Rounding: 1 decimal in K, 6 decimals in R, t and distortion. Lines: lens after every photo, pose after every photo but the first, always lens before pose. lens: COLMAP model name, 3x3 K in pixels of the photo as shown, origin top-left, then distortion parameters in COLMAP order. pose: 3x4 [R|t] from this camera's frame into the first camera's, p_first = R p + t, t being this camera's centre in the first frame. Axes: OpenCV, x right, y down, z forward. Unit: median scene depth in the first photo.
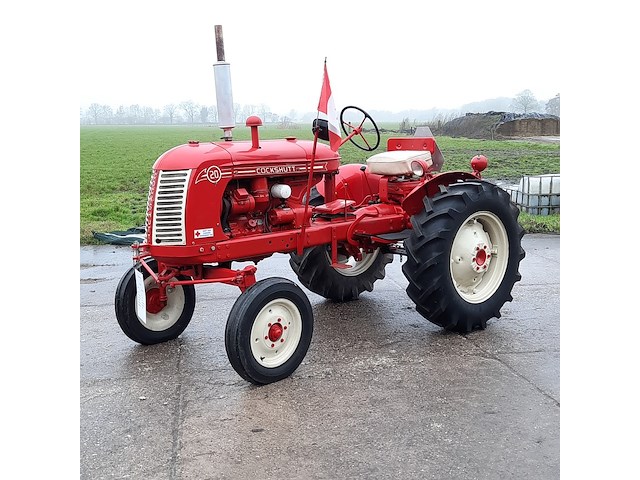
lens RADIAL K [[754.4, 0, 317.9], [0, 754.4, 237.3], [0, 0, 1]] dist [0.132650, -0.318442]
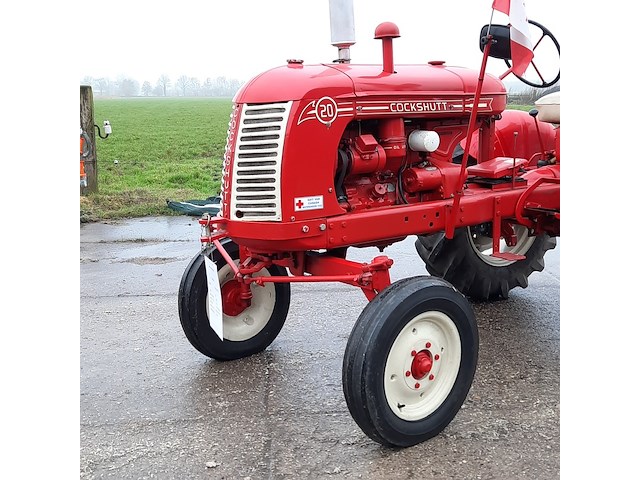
lens RADIAL K [[754.4, 0, 317.9], [0, 754.4, 237.3], [0, 0, 1]] dist [0.132650, -0.318442]
pose [[0.994059, 0.021655, -0.106665, -0.071041], [-0.017803, 0.999159, 0.036938, -0.000289], [0.107375, -0.034820, 0.993609, 0.348139]]
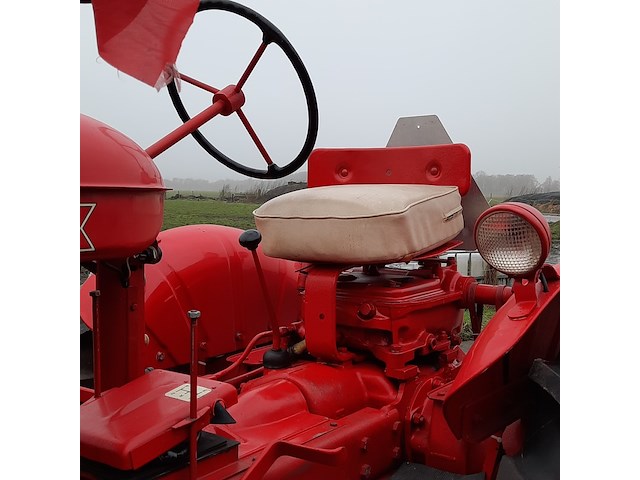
lens RADIAL K [[754.4, 0, 317.9], [0, 754.4, 237.3], [0, 0, 1]] dist [0.132650, -0.318442]
pose [[0.971786, 0.007187, 0.235753, 0.023179], [0.014416, 0.995857, -0.089785, -0.081060], [-0.235421, 0.090651, 0.967657, 0.883076]]
